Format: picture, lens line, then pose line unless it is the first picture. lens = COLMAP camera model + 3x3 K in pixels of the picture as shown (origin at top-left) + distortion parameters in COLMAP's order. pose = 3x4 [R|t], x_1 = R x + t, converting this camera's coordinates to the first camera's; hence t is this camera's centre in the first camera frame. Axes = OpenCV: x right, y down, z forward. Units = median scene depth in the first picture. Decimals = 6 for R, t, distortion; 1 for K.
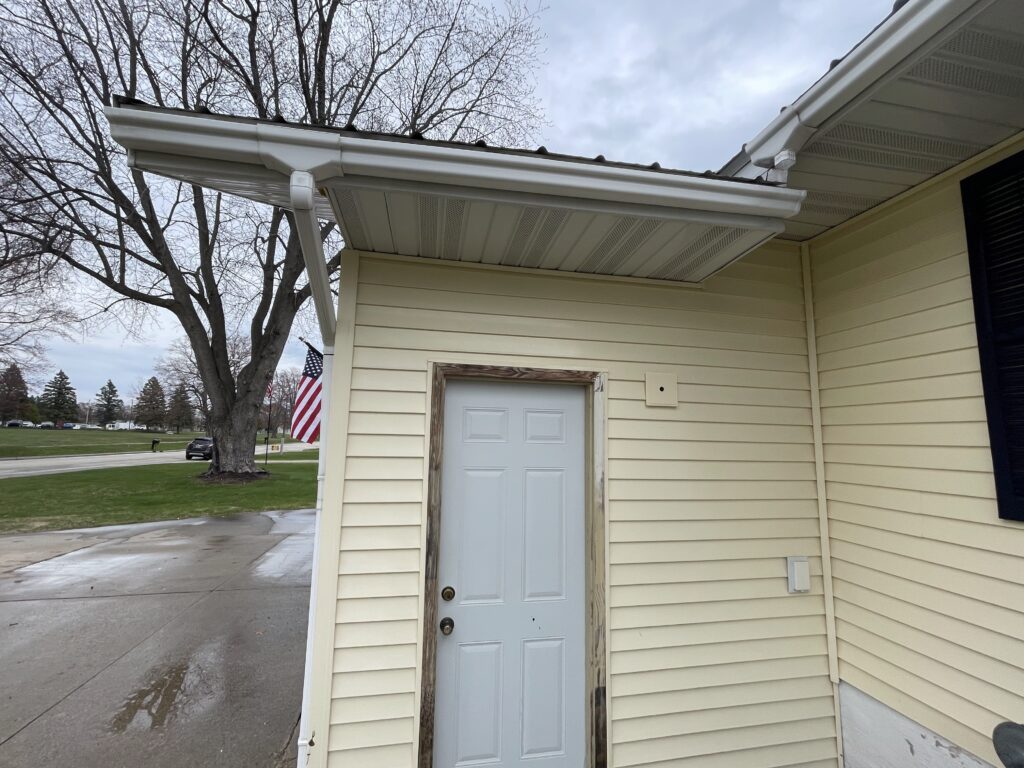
lens RADIAL K [[447.9, 0, 512.7], [0, 447.9, 384.1], [0, 0, 1]] dist [-0.003488, 0.000906]
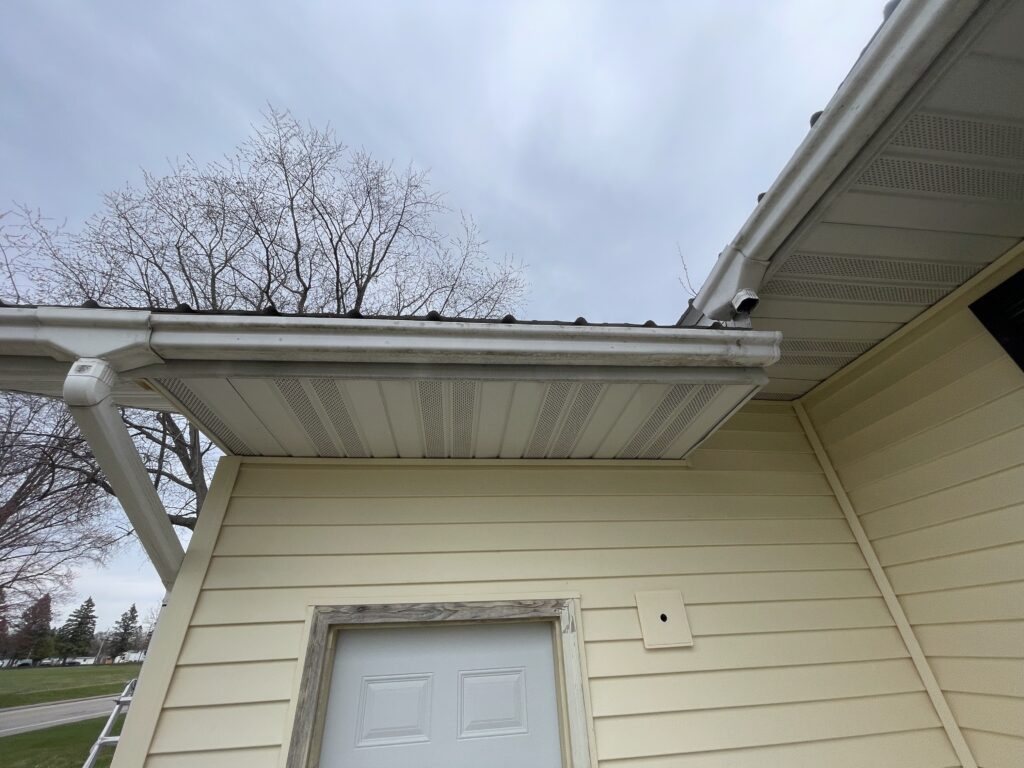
lens RADIAL K [[410.5, 0, 512.0], [0, 410.5, 383.0], [0, 0, 1]] dist [-0.005053, 0.000402]
pose [[0.995705, -0.090118, -0.021211, 0.142997], [0.072380, 0.900597, -0.428587, -0.057195], [0.057726, 0.425211, 0.903251, 0.265328]]
